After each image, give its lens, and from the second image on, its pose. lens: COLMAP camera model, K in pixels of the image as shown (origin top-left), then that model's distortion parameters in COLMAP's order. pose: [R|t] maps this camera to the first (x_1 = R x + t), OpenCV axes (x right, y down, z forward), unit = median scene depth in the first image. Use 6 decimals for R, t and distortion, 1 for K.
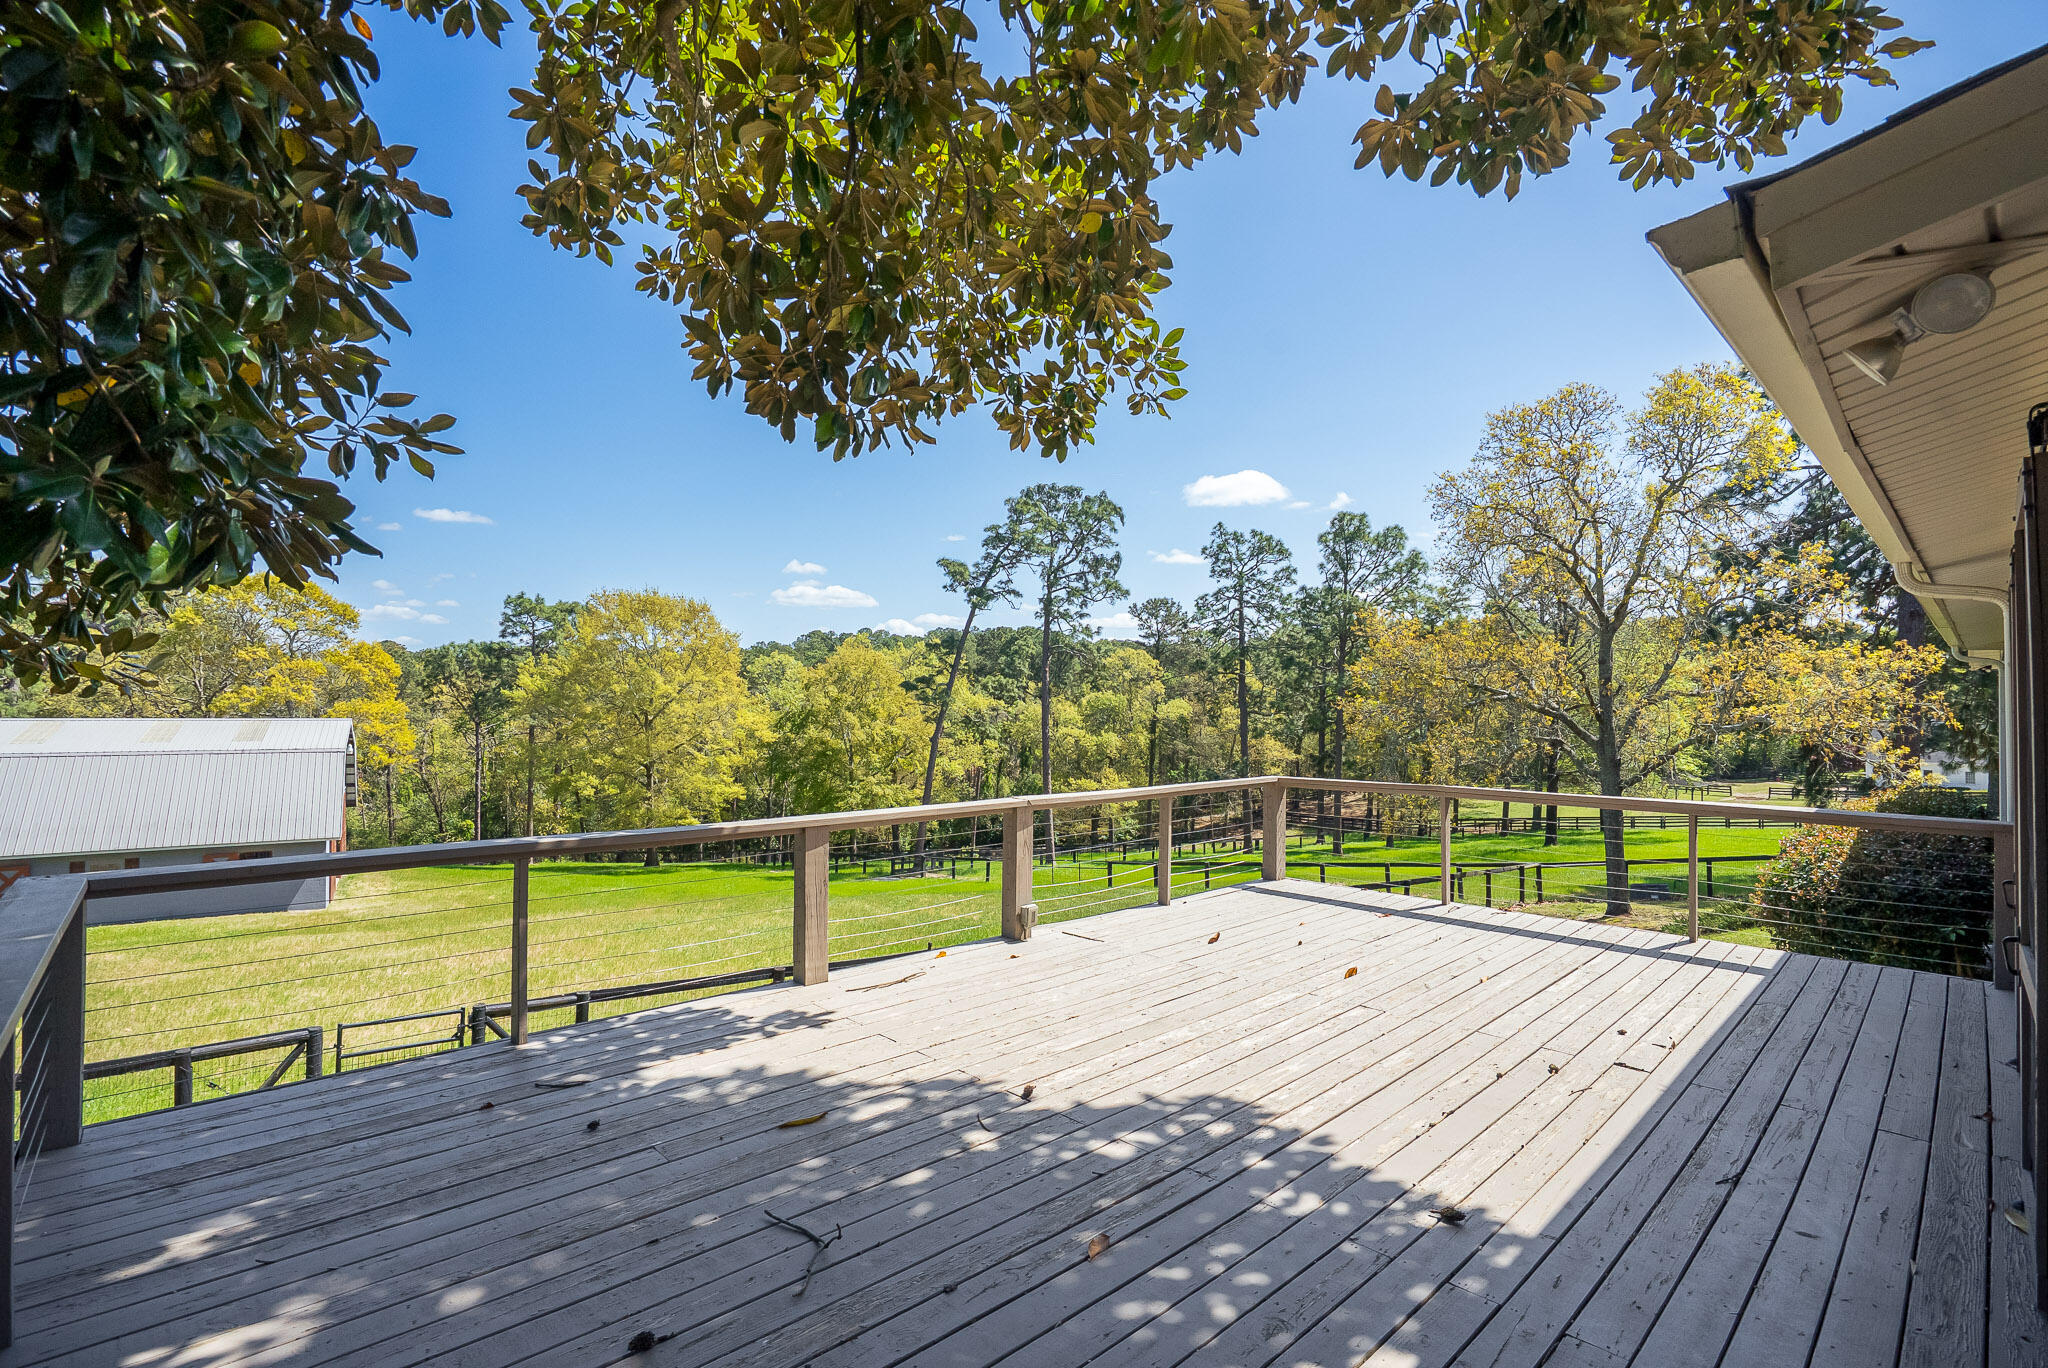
lens RADIAL K [[937.8, 0, 1023.6], [0, 937.8, 692.4], [0, 0, 1]] dist [-0.005756, -0.000306]
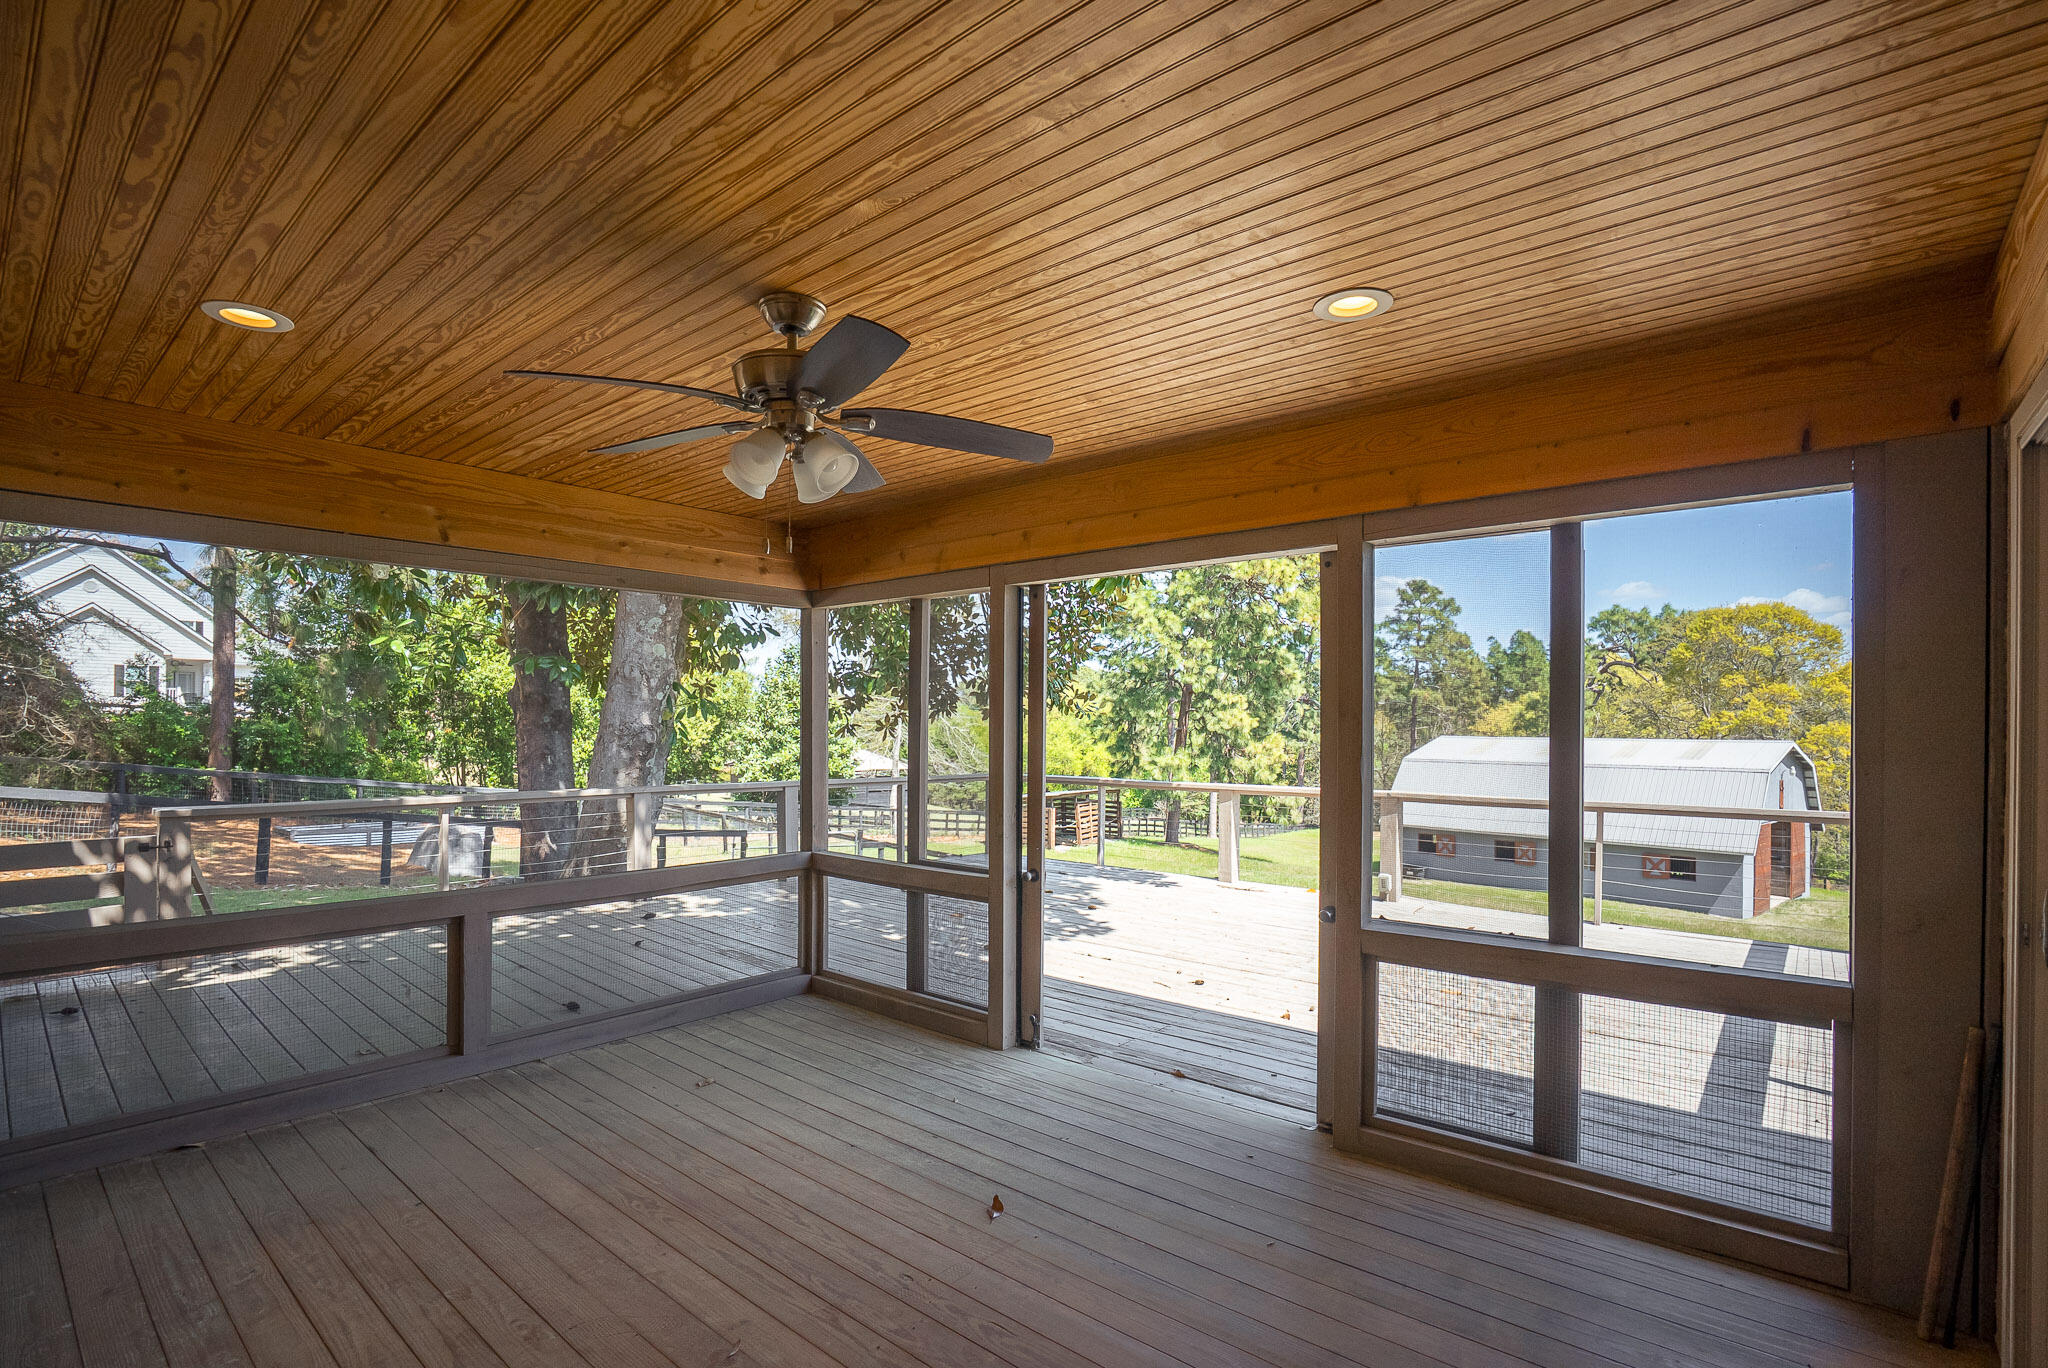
lens RADIAL K [[937.8, 0, 1019.7], [0, 937.8, 701.7], [0, 0, 1]] dist [-0.005756, -0.000306]
pose [[0.088936, -0.027636, -0.995654, 2.160445], [0.009445, 0.999593, -0.026902, 0.043222], [0.995993, -0.007011, 0.089161, 0.723827]]
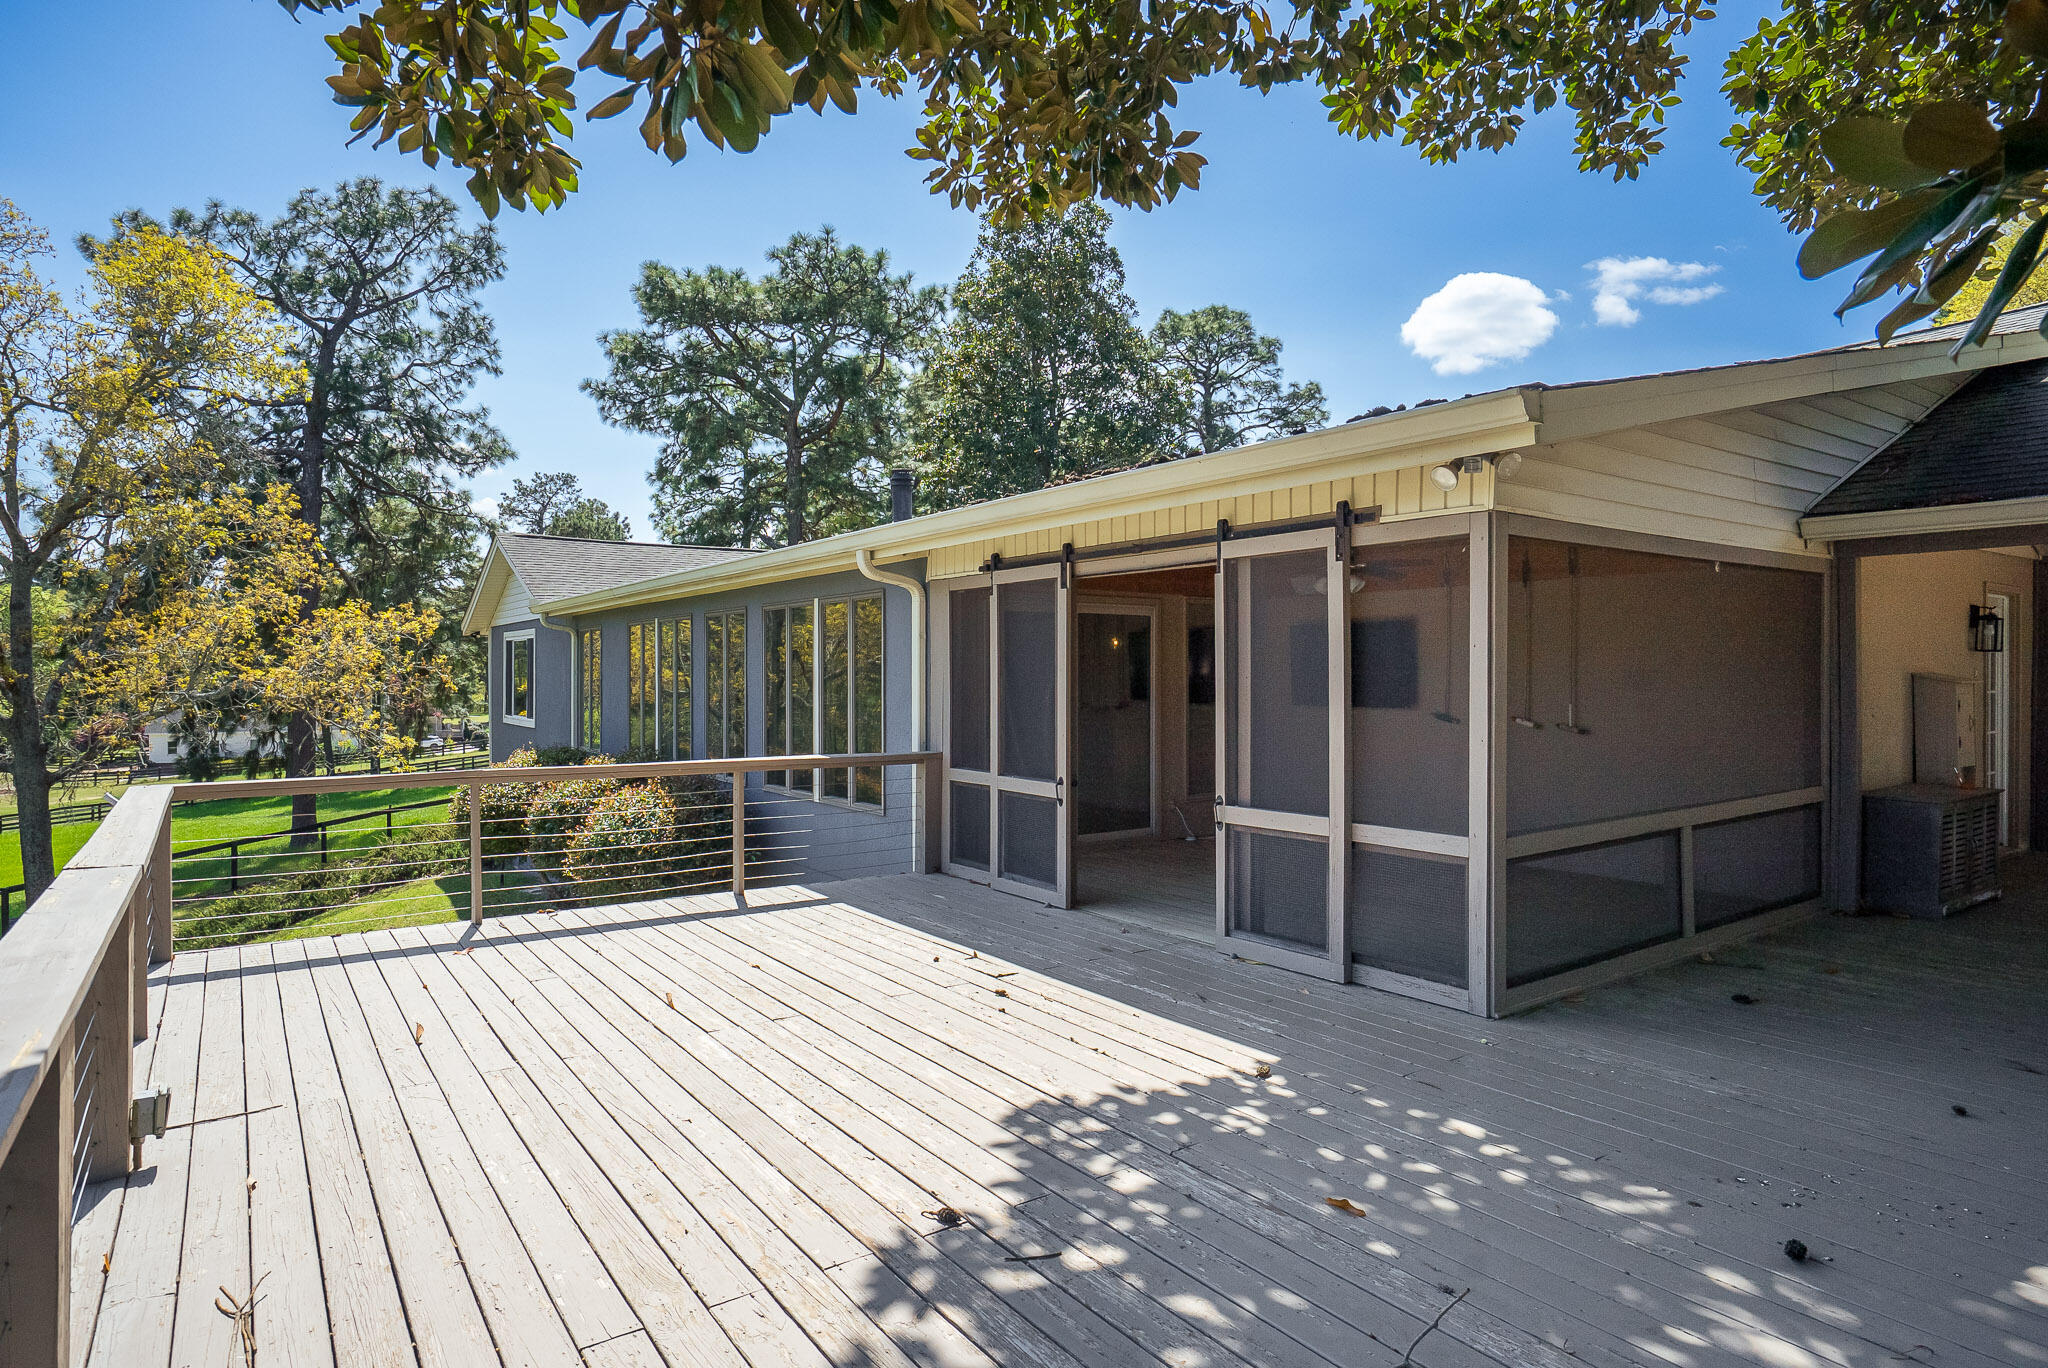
lens RADIAL K [[1128.8, 0, 1031.5], [0, 1128.8, 682.9], [0, 0, 1]] dist [0.003054, 0.000405]
pose [[0.153063, -0.010358, 0.988162, -0.913012], [-0.016858, 0.999772, 0.013091, 0.010422], [-0.988073, -0.018662, 0.152854, 0.895523]]
